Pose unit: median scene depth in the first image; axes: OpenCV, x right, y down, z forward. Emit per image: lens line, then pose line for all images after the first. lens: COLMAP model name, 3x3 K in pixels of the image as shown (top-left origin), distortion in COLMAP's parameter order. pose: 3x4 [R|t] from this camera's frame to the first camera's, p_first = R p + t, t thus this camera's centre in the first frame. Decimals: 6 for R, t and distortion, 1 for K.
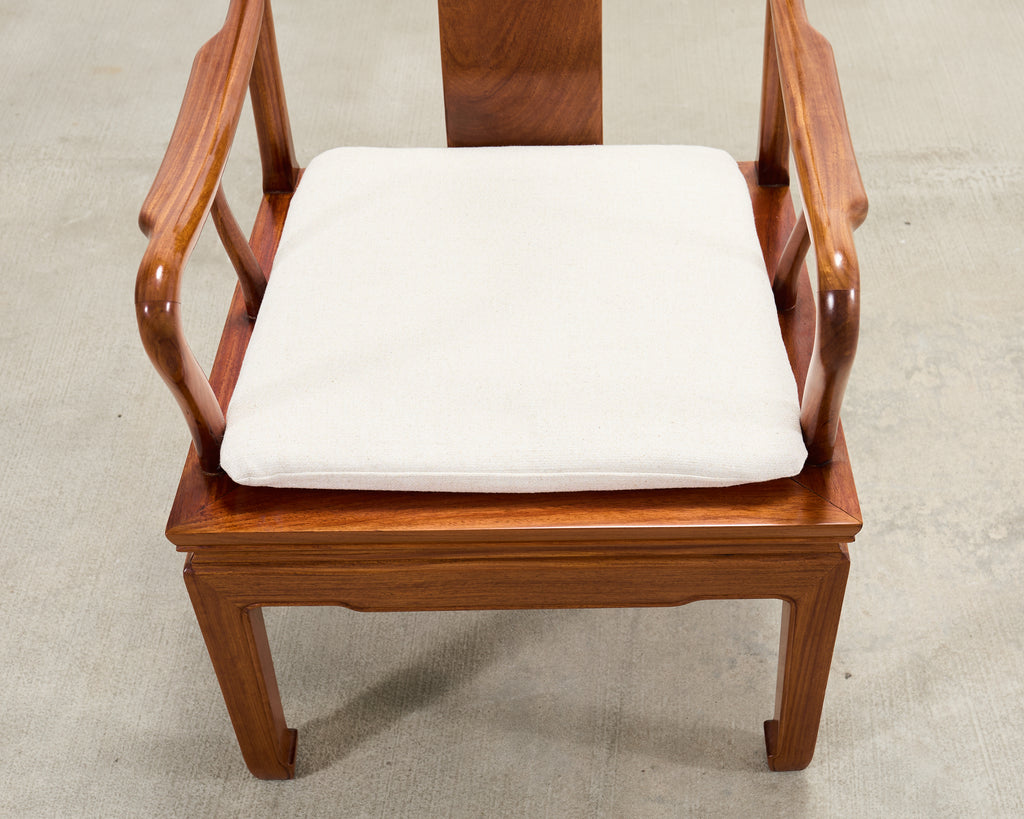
lens RADIAL K [[1541.9, 0, 613.4], [0, 1541.9, 489.6], [0, 0, 1]] dist [-0.056170, 0.000000]
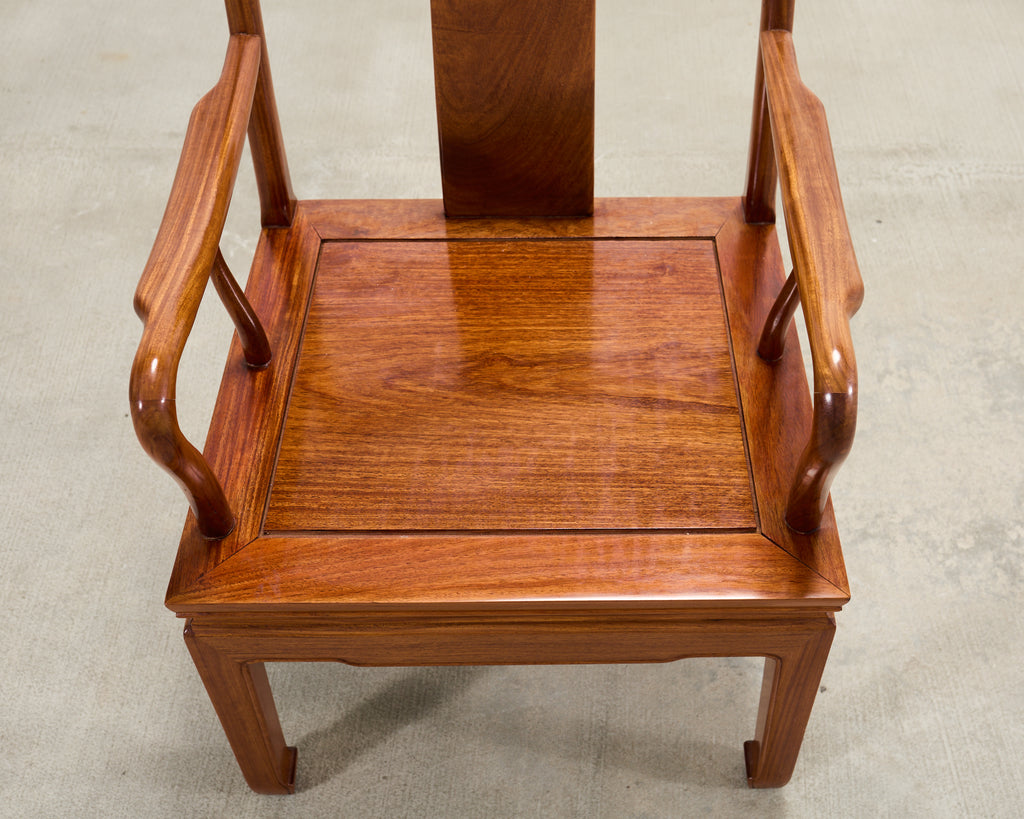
lens RADIAL K [[1371.6, 0, 591.8], [0, 1371.6, 414.4], [0, 0, 1]] dist [-0.050579, 0.000000]
pose [[0.999954, 0.007204, 0.006273, -0.013151], [-0.007492, 0.998853, 0.047298, -0.116240], [-0.005925, -0.047343, 0.998861, 0.084928]]
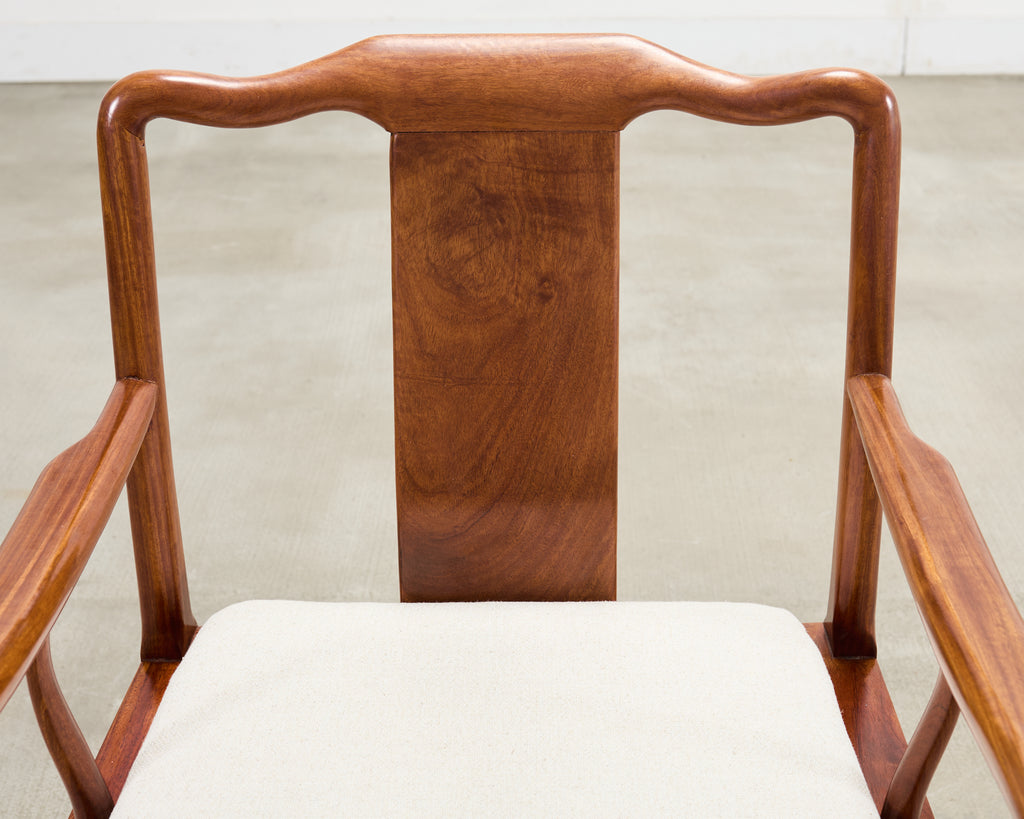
lens RADIAL K [[1450.5, 0, 558.8], [0, 1450.5, 362.2], [0, 0, 1]] dist [-0.043493, 0.000000]
pose [[0.999871, 0.005601, -0.015031, -0.024591], [-0.010579, 0.934628, -0.355469, -0.088537], [0.012057, 0.355582, 0.934567, 0.331642]]
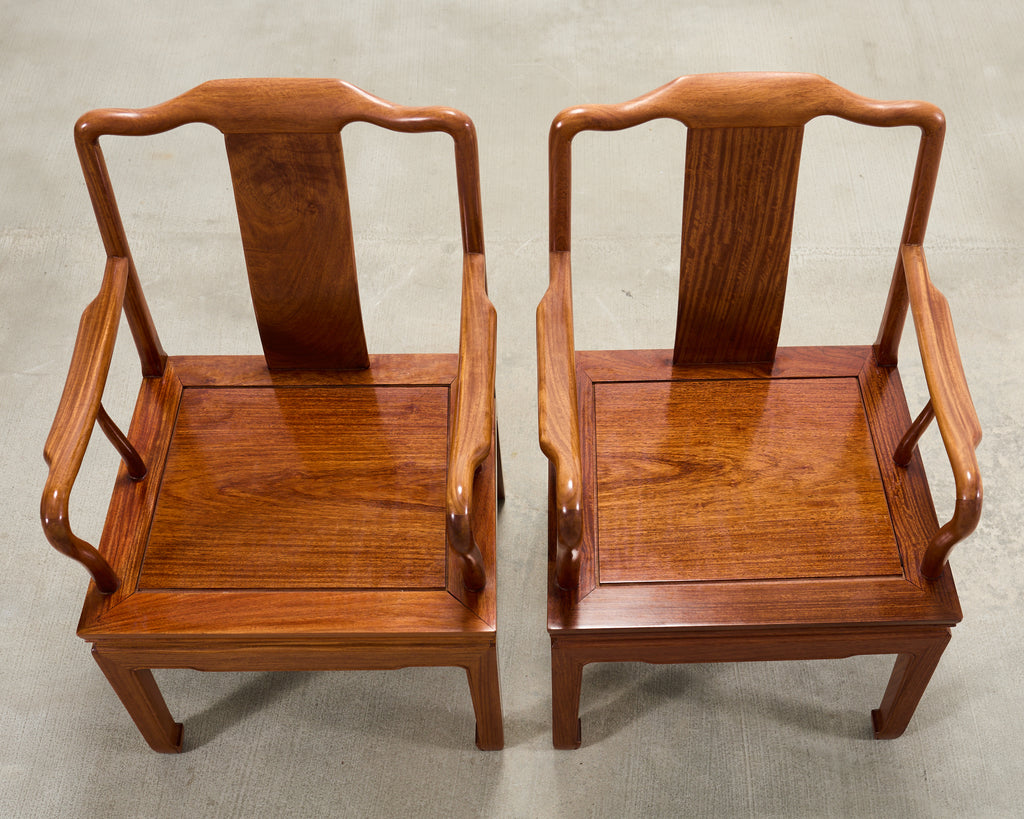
lens RADIAL K [[1364.9, 0, 610.6], [0, 1364.9, 646.1], [0, 0, 1]] dist [-0.040706, 0.000000]
pose [[0.999883, 0.010740, 0.010918, 0.223733], [-0.012816, 0.977060, 0.212578, -0.229559], [-0.008384, -0.212693, 0.977083, -0.367090]]
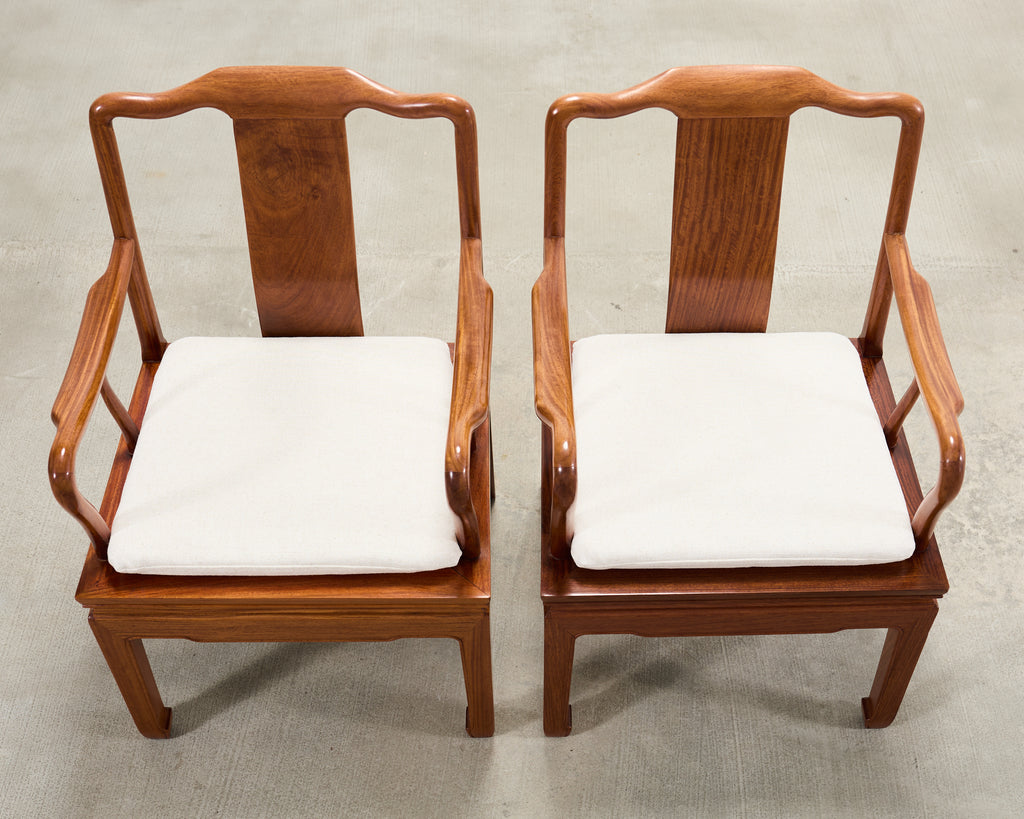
lens RADIAL K [[1450.5, 0, 607.9], [0, 1450.5, 644.3], [0, 0, 1]] dist [-0.043493, 0.000000]
pose [[0.999635, 0.014014, 0.023077, 0.211233], [-0.016994, 0.990777, 0.134433, -0.118249], [-0.020981, -0.134777, 0.990654, -0.482078]]
